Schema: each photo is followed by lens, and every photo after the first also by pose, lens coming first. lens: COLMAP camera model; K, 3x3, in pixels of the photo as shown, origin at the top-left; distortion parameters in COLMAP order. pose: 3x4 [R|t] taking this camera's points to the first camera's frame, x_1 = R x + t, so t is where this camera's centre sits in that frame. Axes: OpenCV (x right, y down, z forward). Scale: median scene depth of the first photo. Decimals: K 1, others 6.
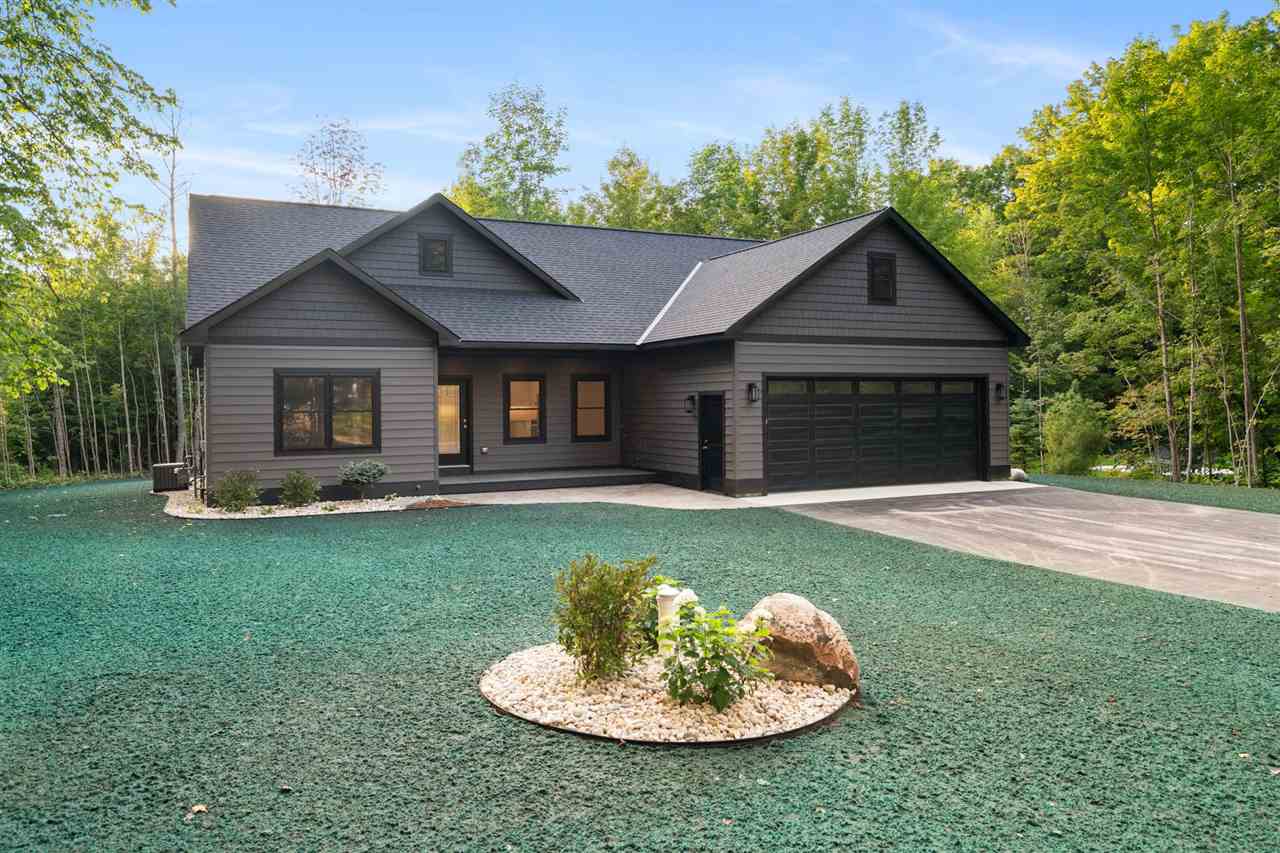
lens RADIAL K [[911.4, 0, 641.3], [0, 911.4, 415.3], [0, 0, 1]] dist [0.007082, 0.003729]
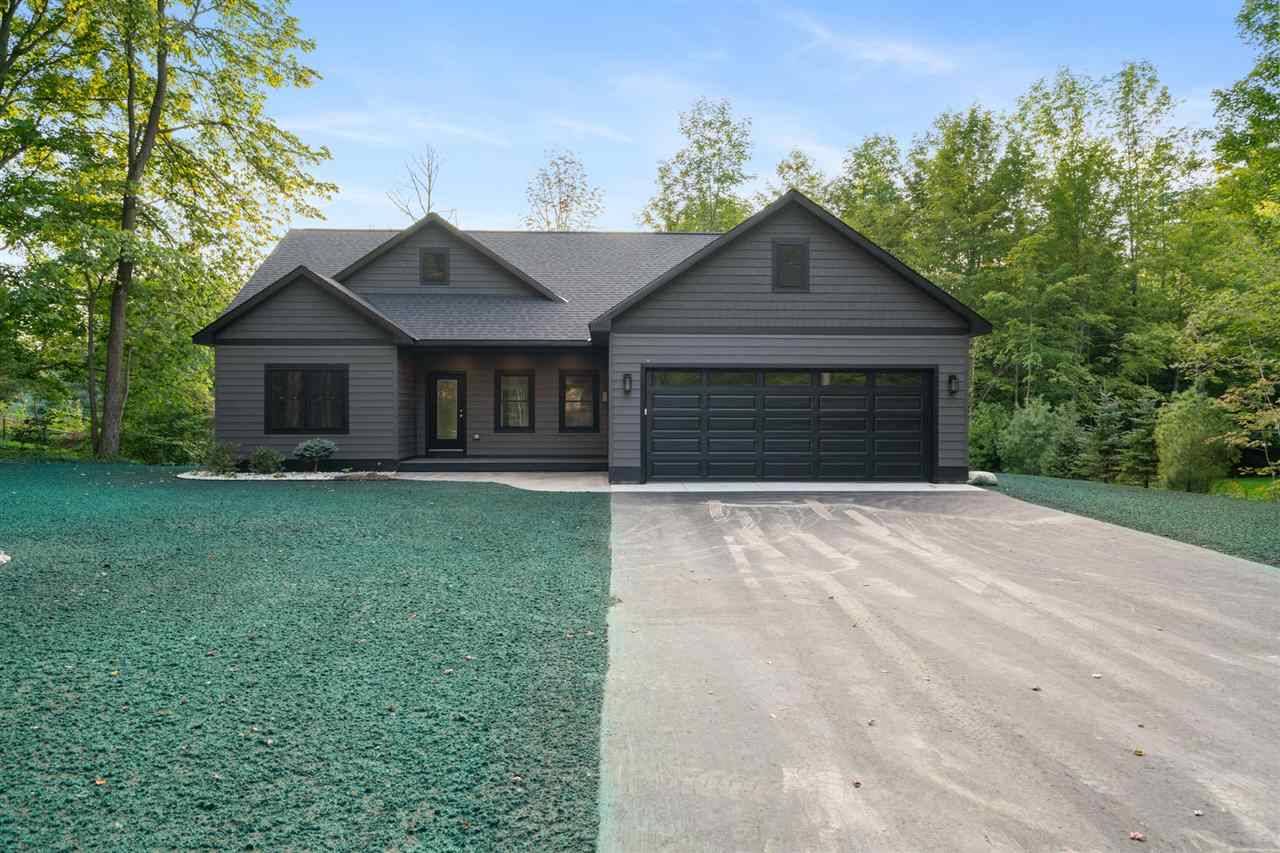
lens RADIAL K [[889.0, 0, 636.9], [0, 889.0, 423.2], [0, 0, 1]] dist [0.010010, 0.001846]
pose [[0.912952, 0.016470, -0.407734, 0.463680], [-0.016973, 0.999853, 0.002384, 0.015224], [0.407714, 0.004744, 0.913097, 0.075236]]
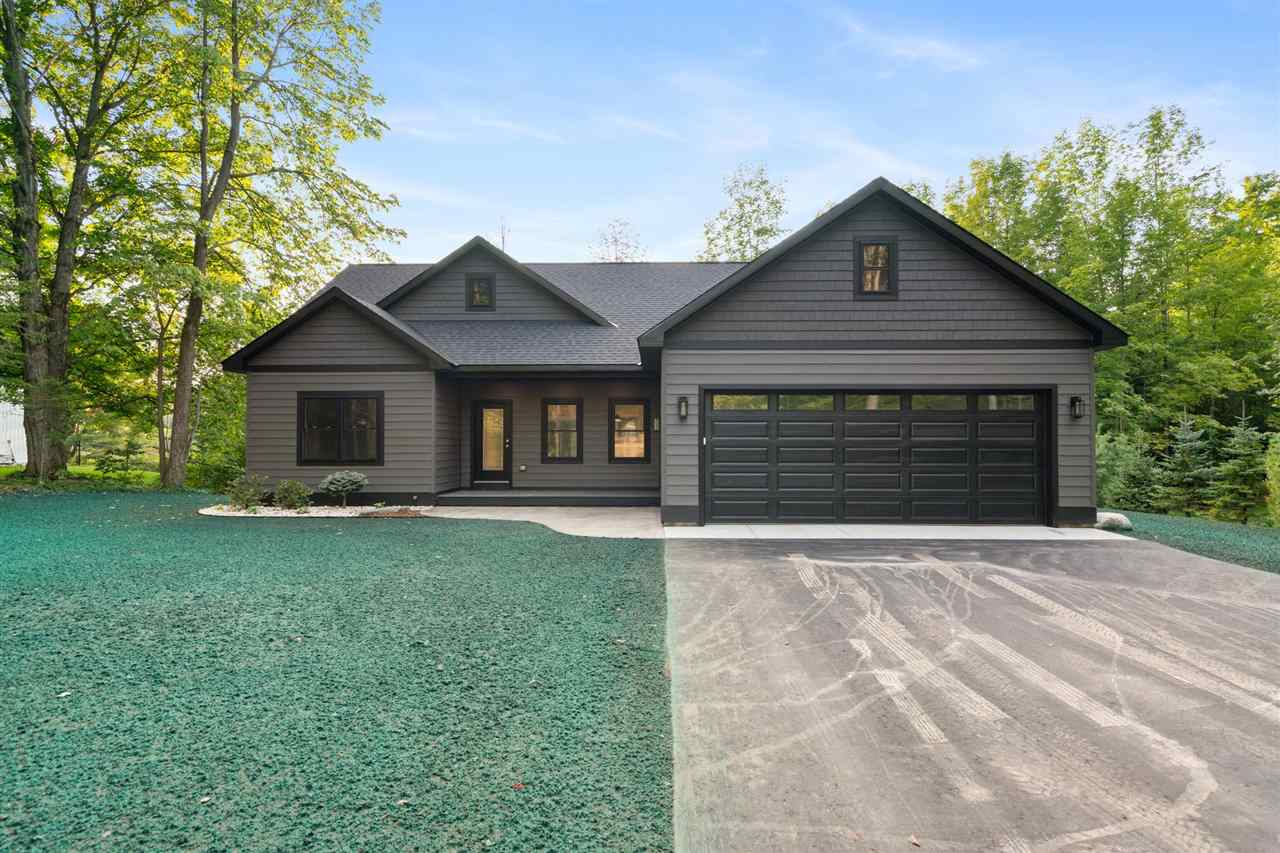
lens RADIAL K [[701.3, 0, 635.7], [0, 701.3, 431.7], [0, 0, 1]] dist [0.000543, -0.000224]
pose [[0.885044, 0.002605, -0.465500, 0.339533], [-0.016432, 0.999536, -0.025647, 0.014101], [0.465218, 0.030347, 0.884676, 0.325903]]
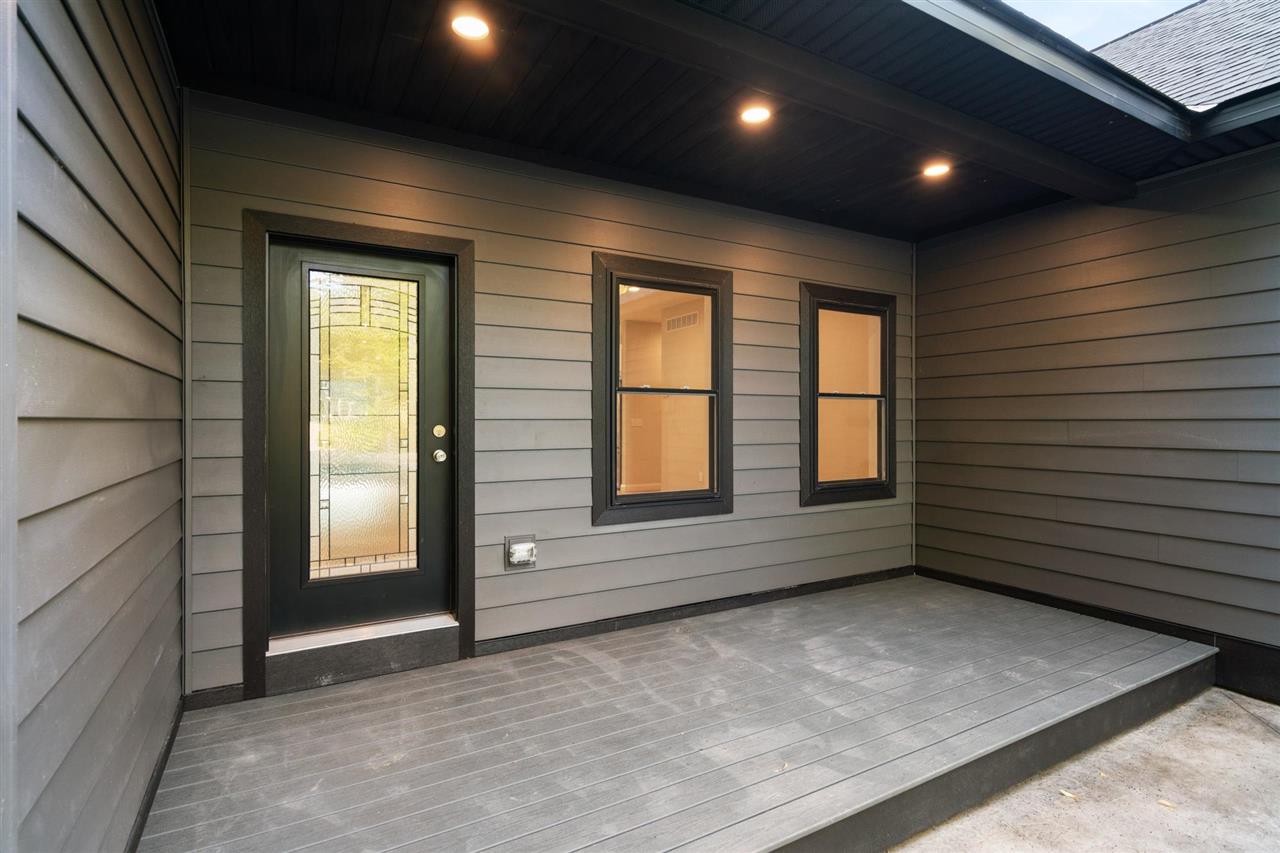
lens RADIAL K [[613.2, 0, 630.1], [0, 613.2, 417.4], [0, 0, 1]] dist [0.001869, 0.001463]
pose [[0.997881, 0.017137, 0.062763, -0.154778], [-0.017085, 0.999853, -0.001356, 0.001495], [-0.062777, 0.000281, 0.998028, 0.841457]]
